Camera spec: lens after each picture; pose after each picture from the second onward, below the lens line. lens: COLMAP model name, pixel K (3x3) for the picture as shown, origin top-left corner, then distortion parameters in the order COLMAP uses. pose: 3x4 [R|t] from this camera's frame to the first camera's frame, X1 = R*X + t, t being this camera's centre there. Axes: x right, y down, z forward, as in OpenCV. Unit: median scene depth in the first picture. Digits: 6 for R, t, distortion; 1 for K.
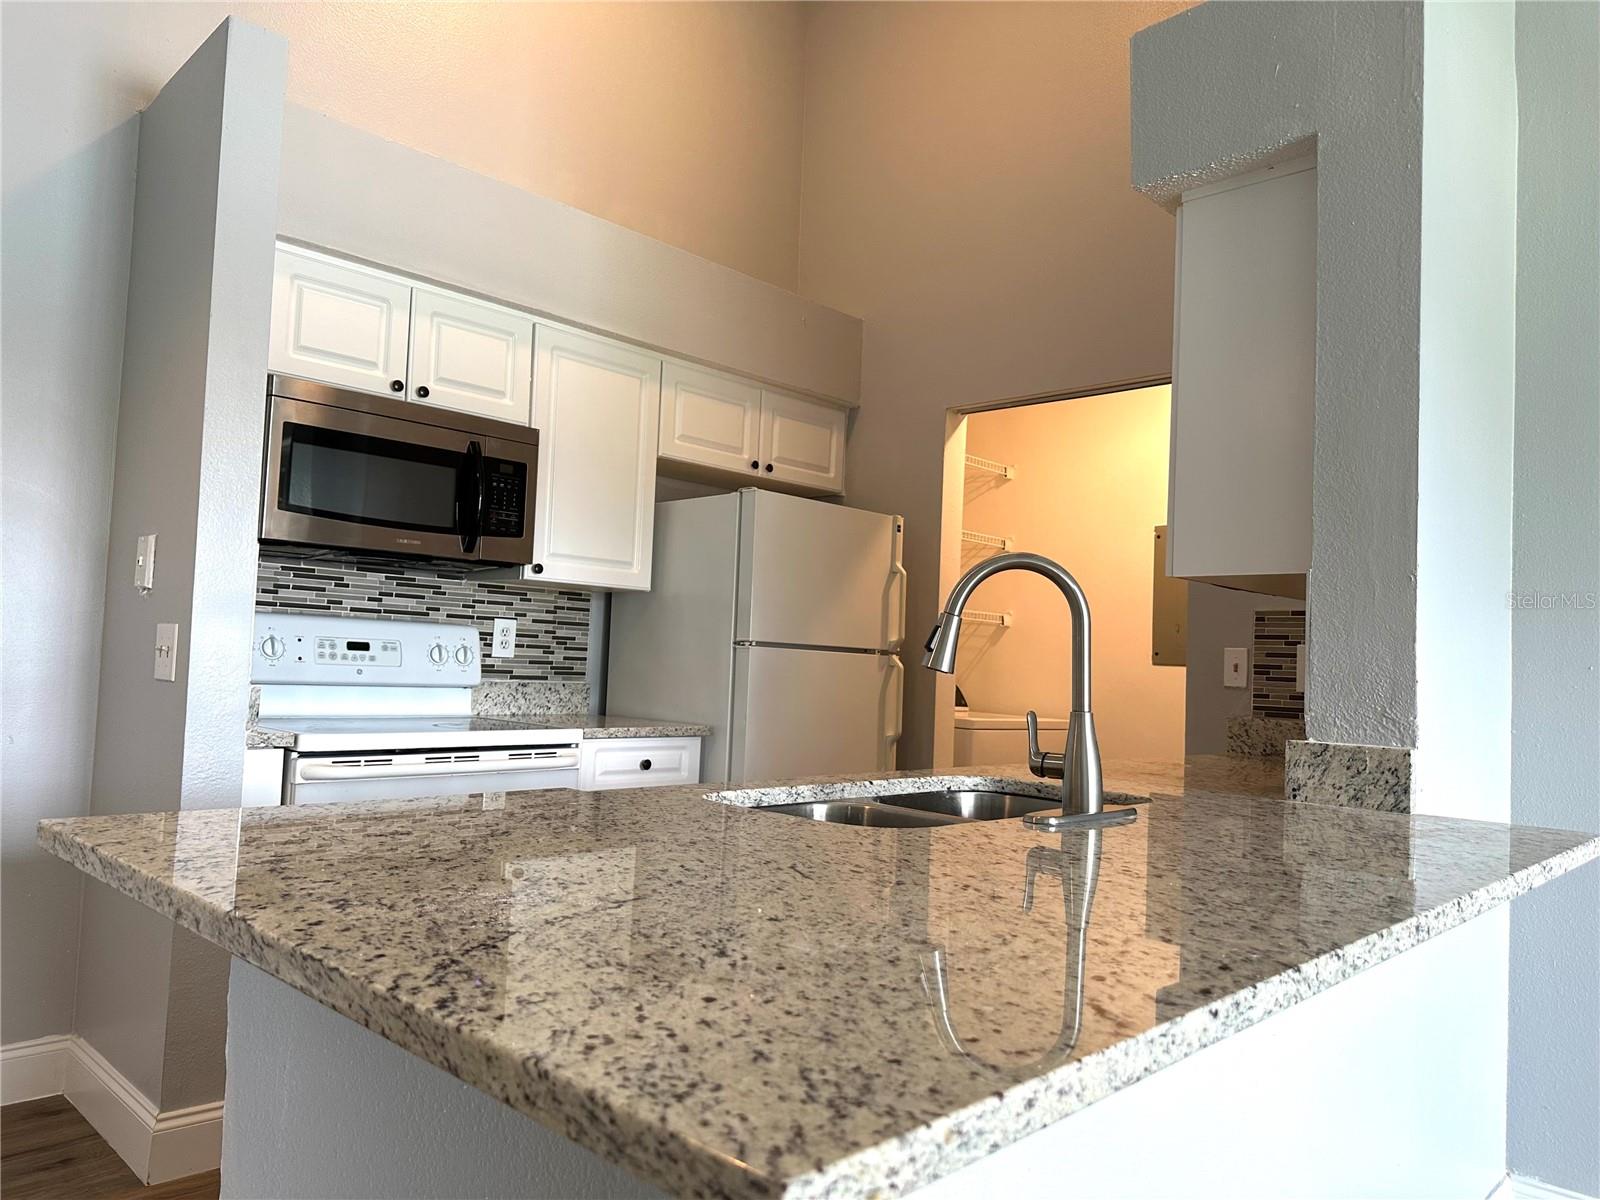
lens RADIAL K [[1122.9, 0, 818.3], [0, 1122.9, 606.0], [0, 0, 1]] dist [0.158050, -0.199882]
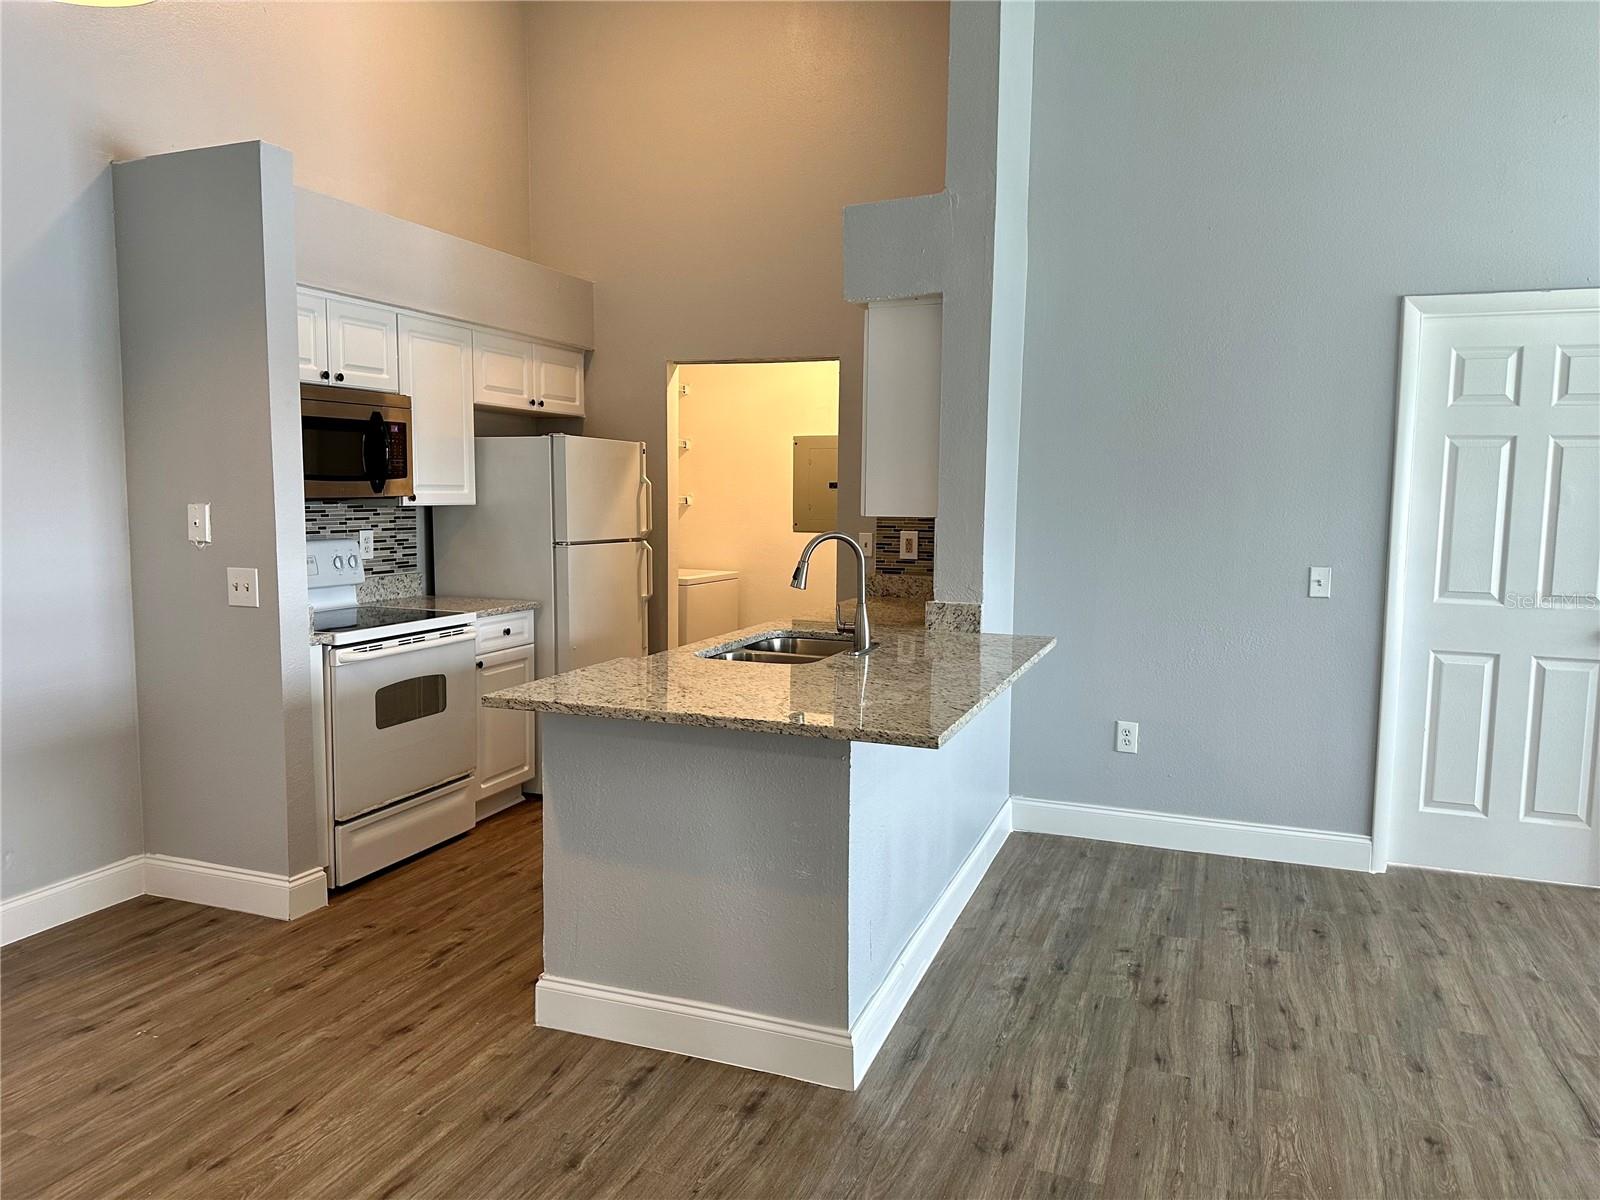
lens RADIAL K [[1116.9, 0, 800.0], [0, 1116.9, 600.0], [0, 0, 1]] dist [0.128426, -0.187004]
pose [[0.923334, -0.068995, 0.377749, -0.337049], [0.007303, 0.986703, 0.162368, -0.128759], [-0.383929, -0.147161, 0.911560, -0.447341]]
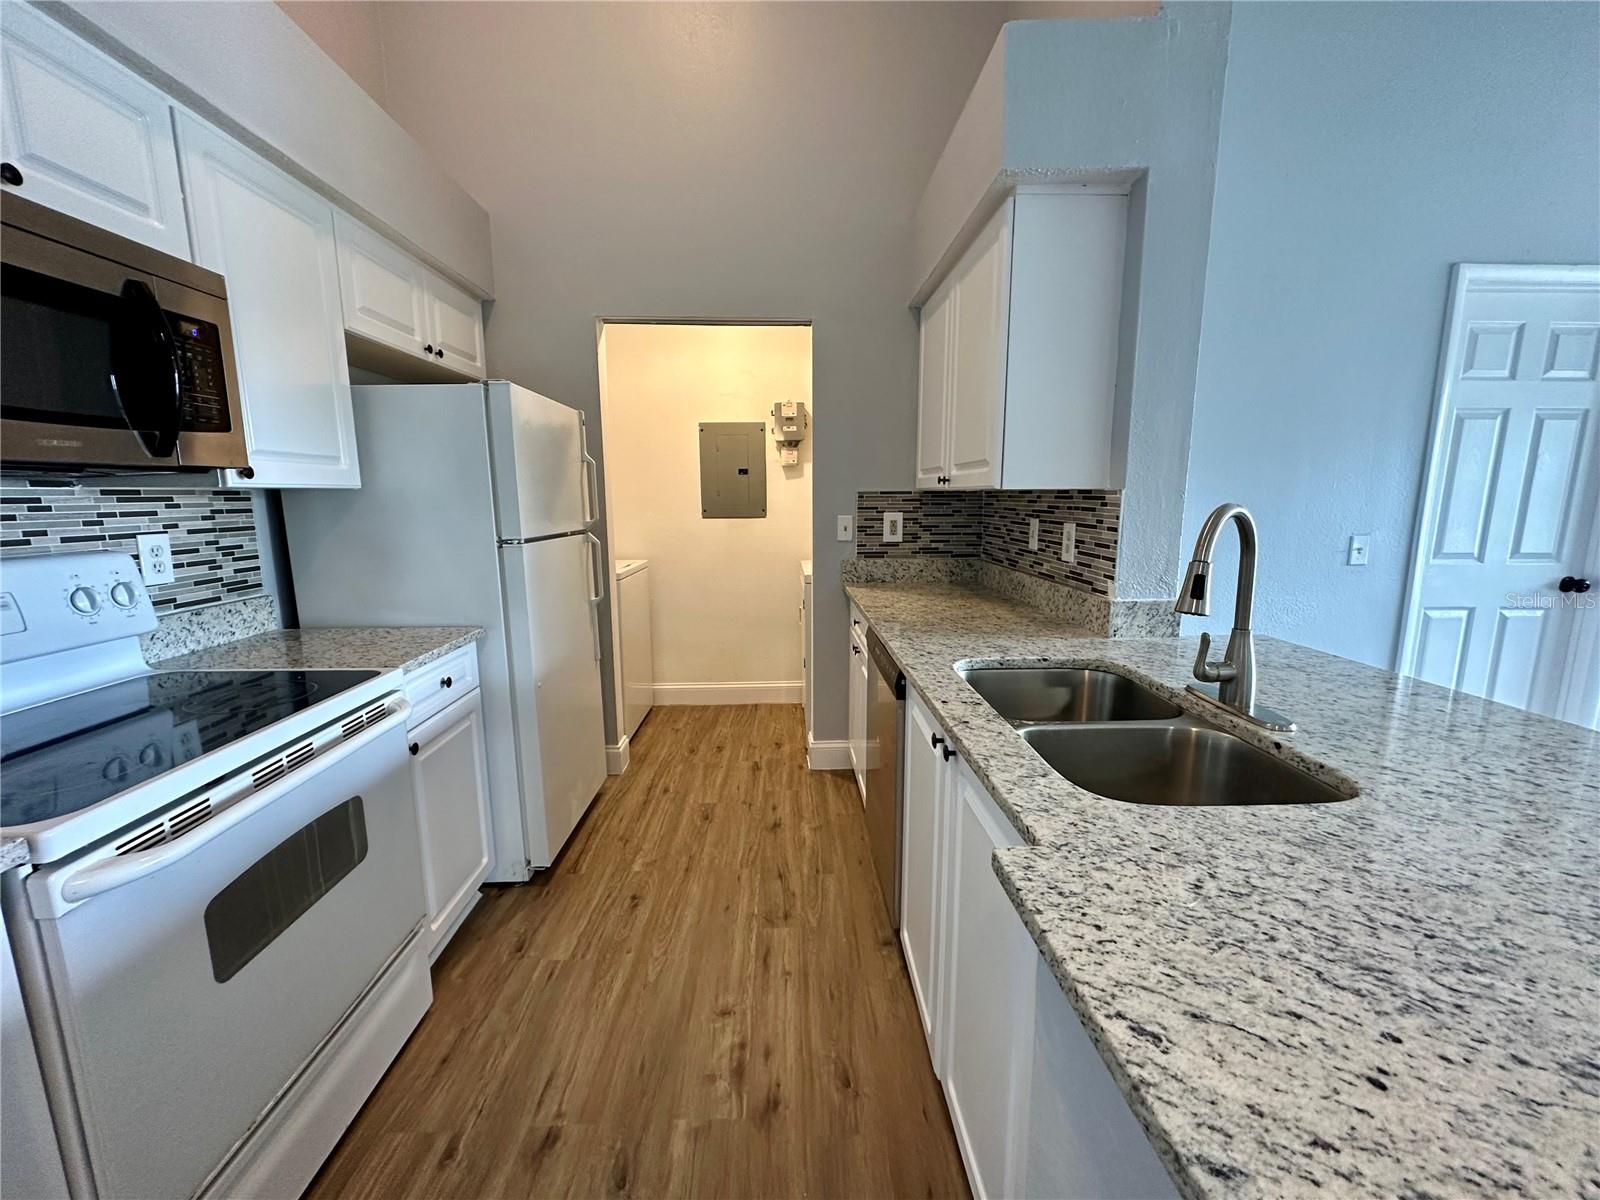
lens RADIAL K [[639.9, 0, 797.9], [0, 639.9, 601.2], [0, 0, 1]] dist [-0.003393, 0.000692]
pose [[0.705031, -0.159744, 0.690951, -0.293528], [-0.003587, 0.973485, 0.228725, -0.047568], [-0.709167, -0.163736, 0.685764, 0.421068]]
